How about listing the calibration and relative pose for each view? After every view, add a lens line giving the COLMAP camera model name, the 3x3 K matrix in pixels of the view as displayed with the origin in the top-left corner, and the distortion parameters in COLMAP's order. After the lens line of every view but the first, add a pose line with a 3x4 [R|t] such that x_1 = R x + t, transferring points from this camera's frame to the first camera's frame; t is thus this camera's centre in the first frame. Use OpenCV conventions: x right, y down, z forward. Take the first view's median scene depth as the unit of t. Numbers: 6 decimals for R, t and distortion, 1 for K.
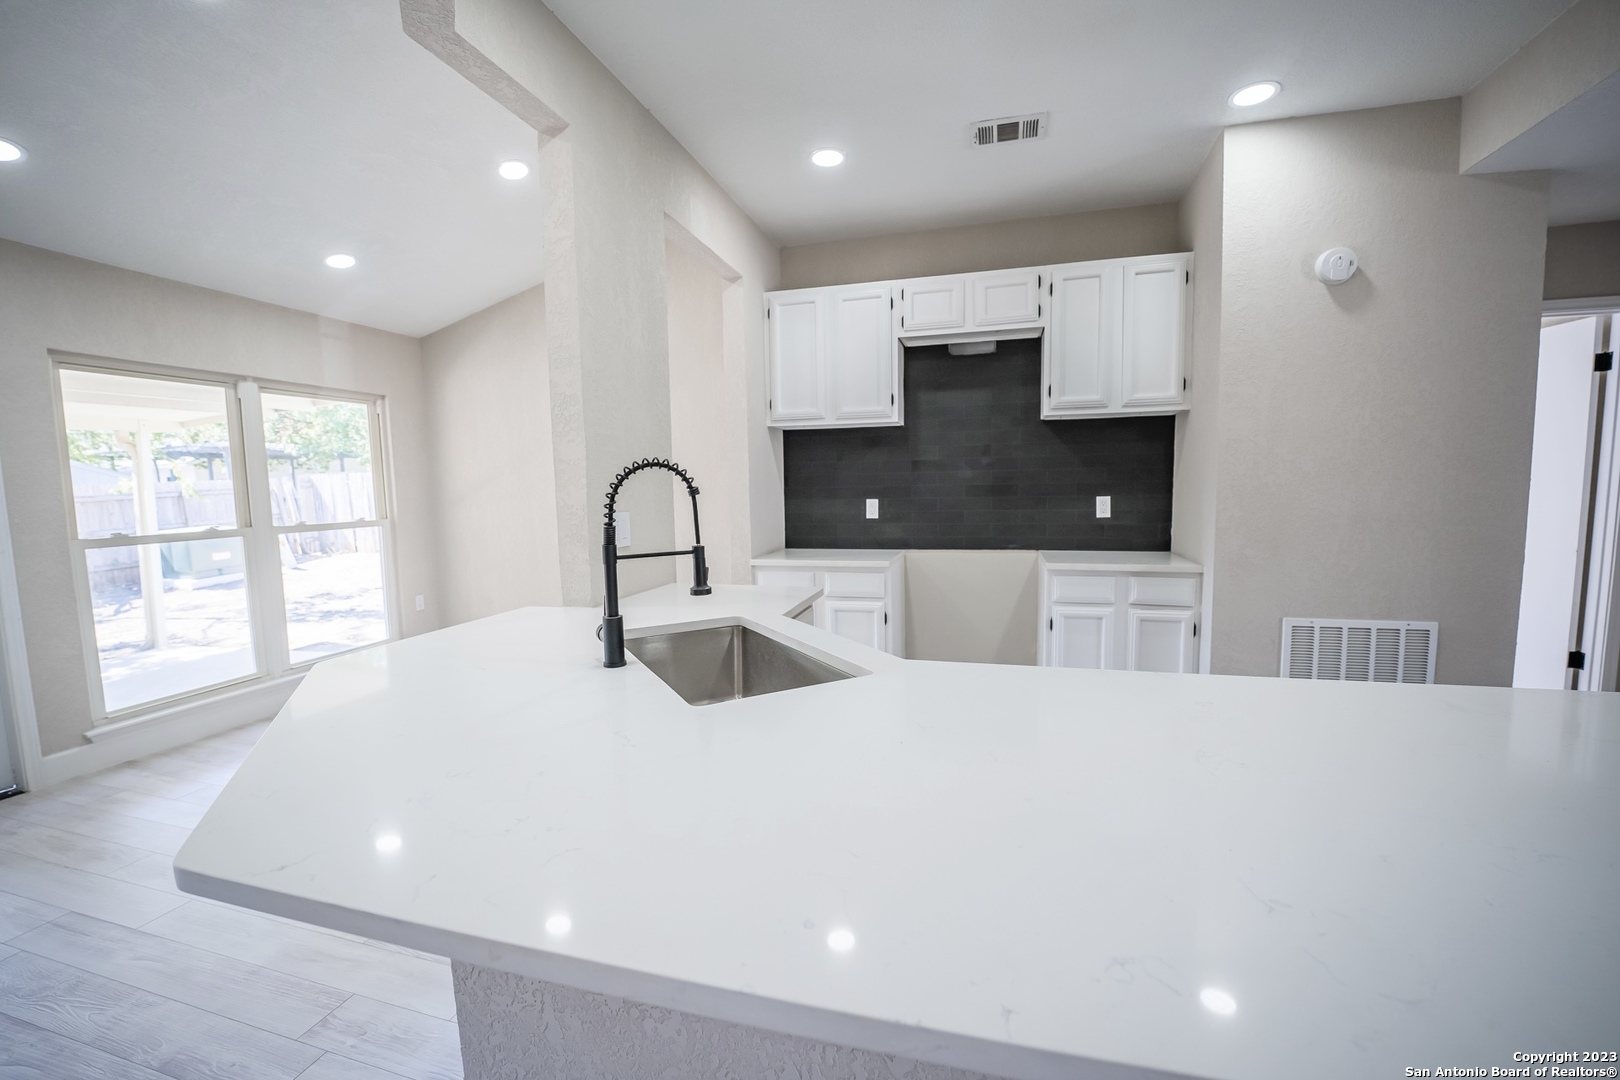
lens RADIAL K [[651.6, 0, 808.0], [0, 651.6, 547.1], [0, 0, 1]] dist [-0.029019, 0.000408]
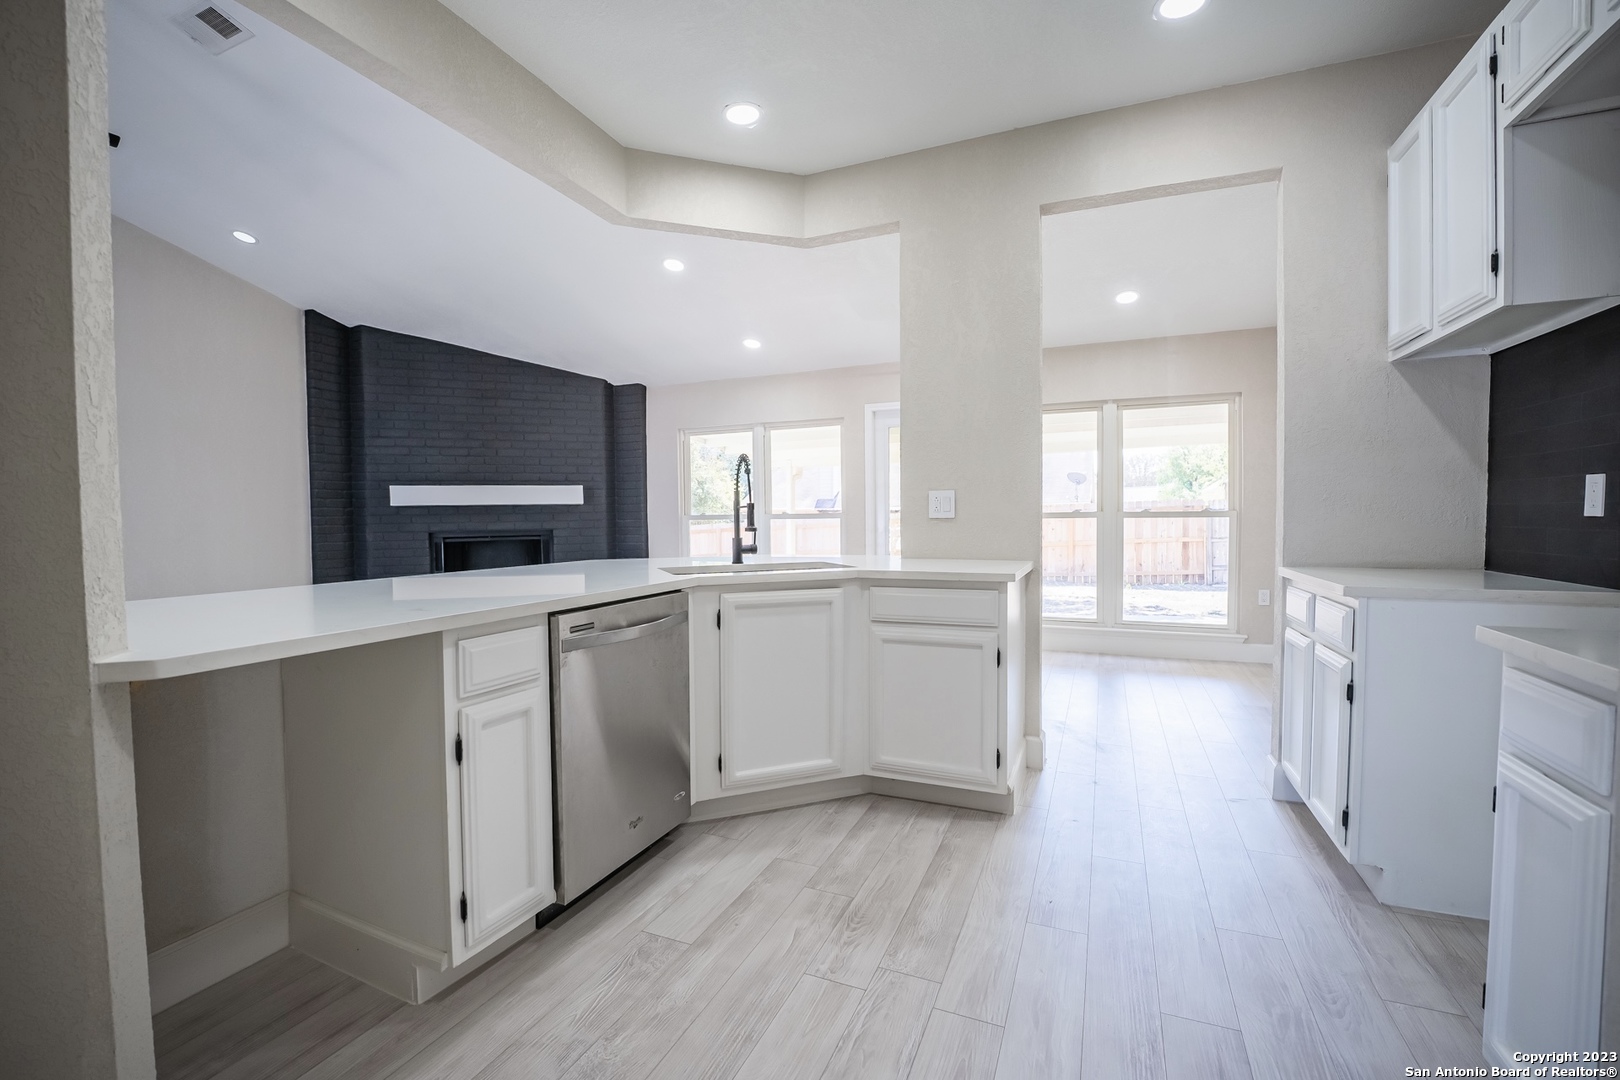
lens RADIAL K [[694.9, 0, 801.9], [0, 694.9, 543.2], [0, 0, 1]] dist [-0.034319, 0.005441]
pose [[-0.124372, 0.059687, -0.990439, 0.688174], [-0.083056, 0.994060, 0.070335, -0.014355], [0.988753, 0.091010, -0.118676, 0.569854]]
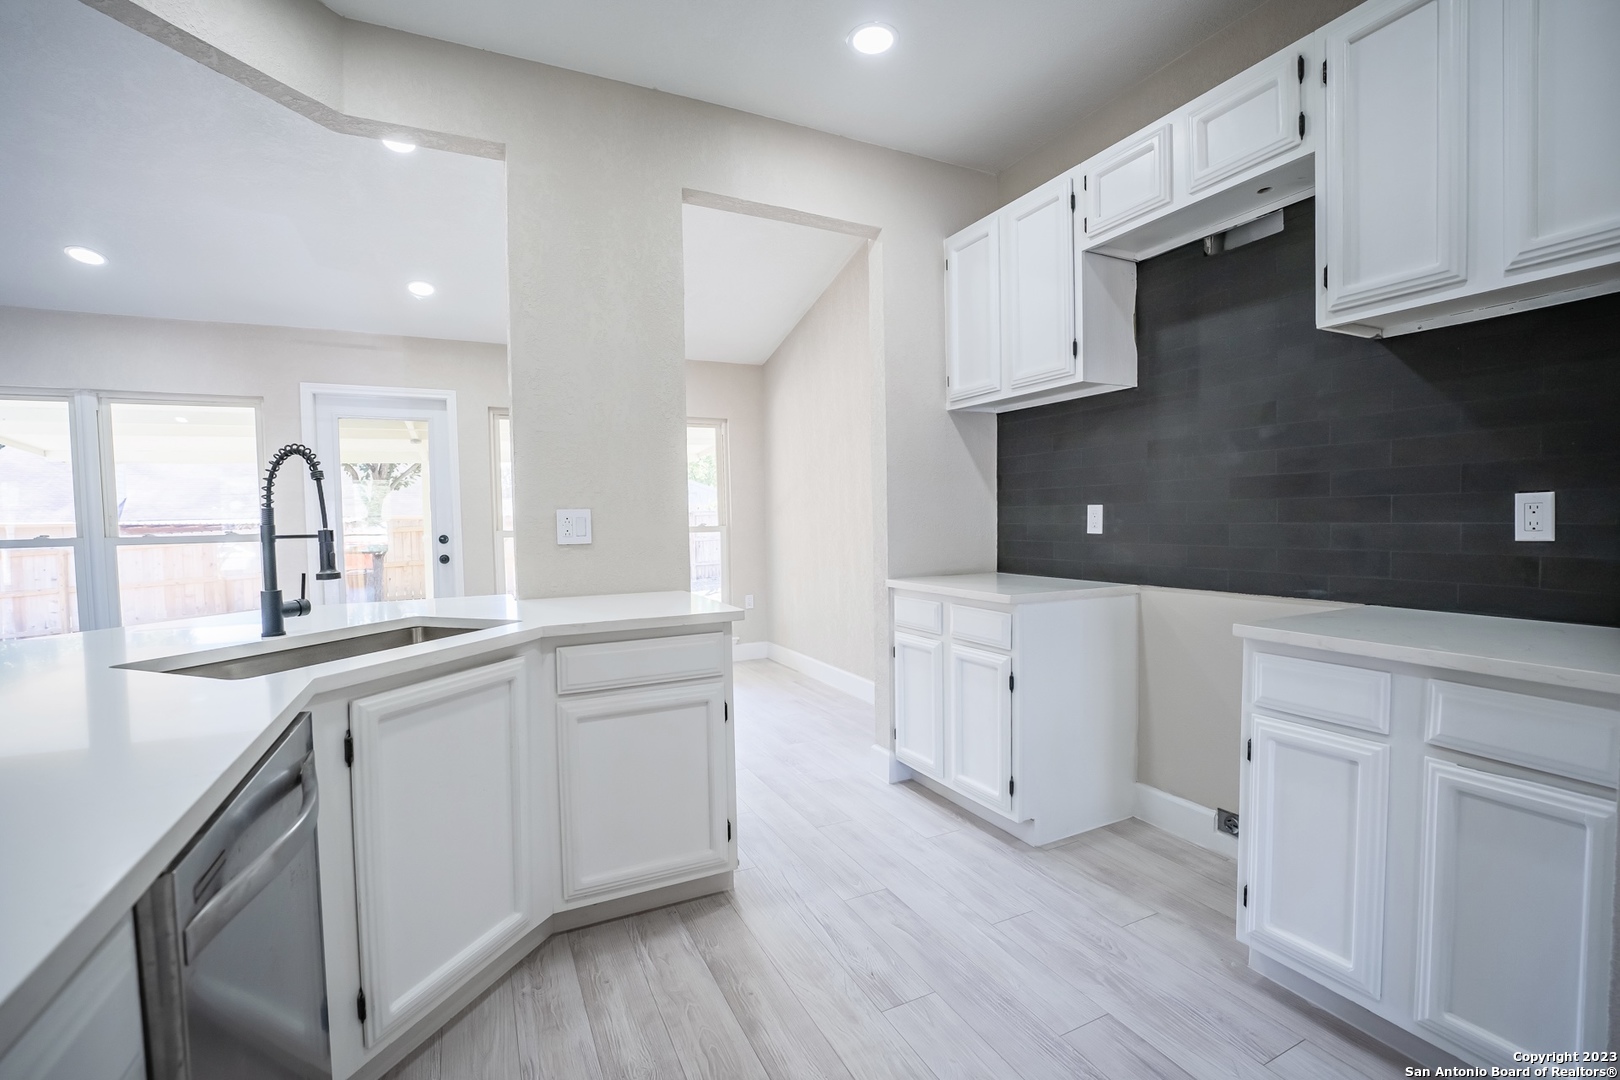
lens RADIAL K [[695.3, 0, 801.6], [0, 695.3, 547.7], [0, 0, 1]] dist [-0.027429, 0.000084]
pose [[0.672460, 0.040622, -0.739018, 0.461800], [-0.067560, 0.997693, -0.006634, -0.006254], [0.737043, 0.054389, 0.673653, 0.346509]]
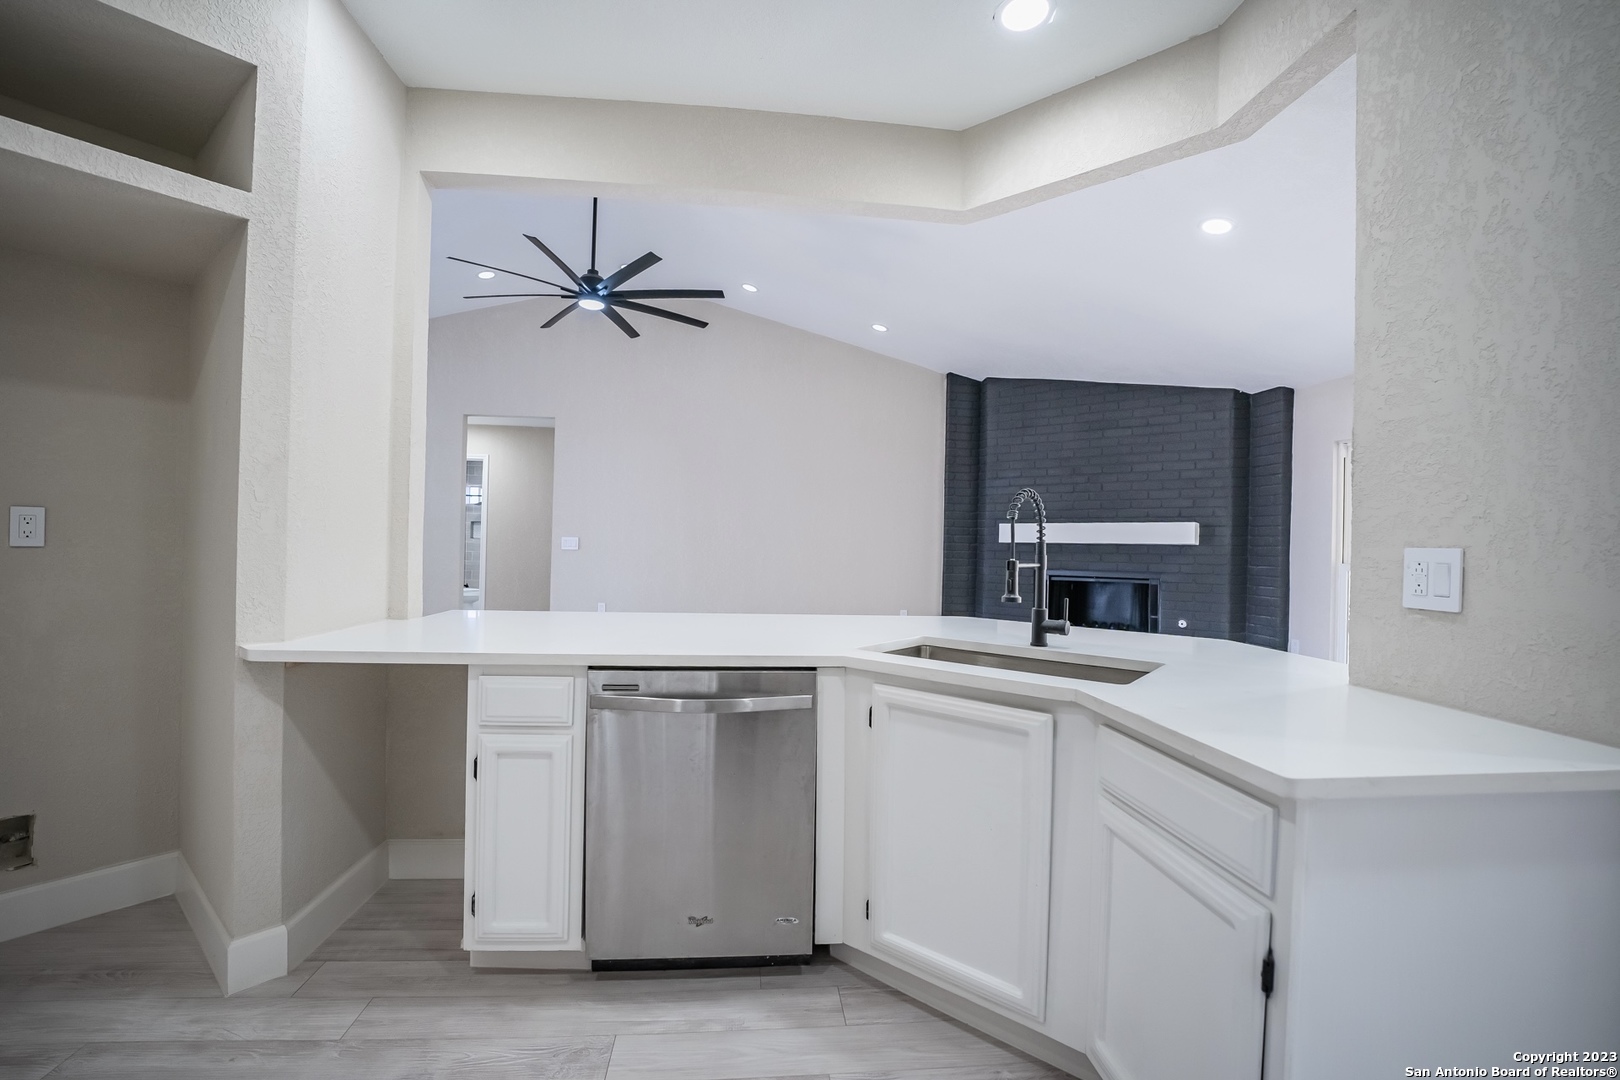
lens RADIAL K [[694.9, 0, 801.9], [0, 694.9, 543.2], [0, 0, 1]] dist [-0.034319, 0.005441]
pose [[-0.930057, 0.001995, -0.367409, 0.273574], [-0.036273, 0.994601, 0.097222, -0.058968], [0.365619, 0.103749, -0.924964, 0.848081]]
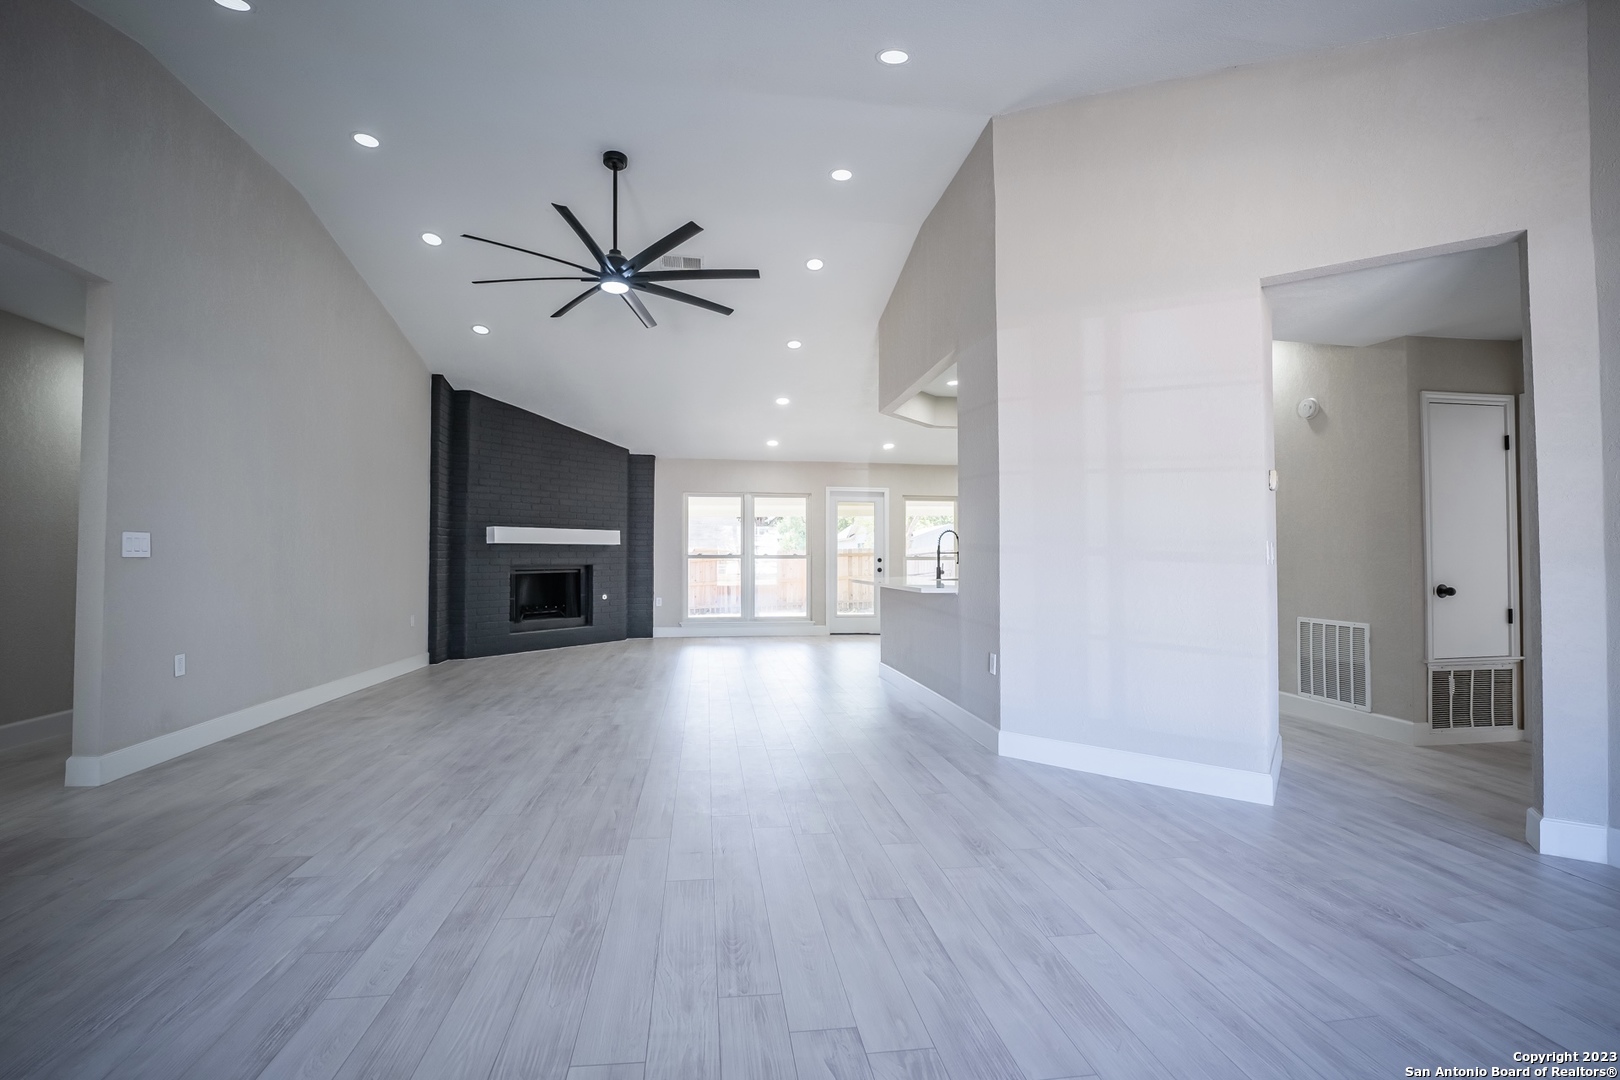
lens RADIAL K [[694.9, 0, 801.9], [0, 694.9, 543.2], [0, 0, 1]] dist [-0.034319, 0.005441]
pose [[0.411619, 0.004255, -0.911346, 1.367780], [-0.100133, 0.994146, -0.040585, 0.089898], [0.905838, 0.107961, 0.409636, -0.666002]]
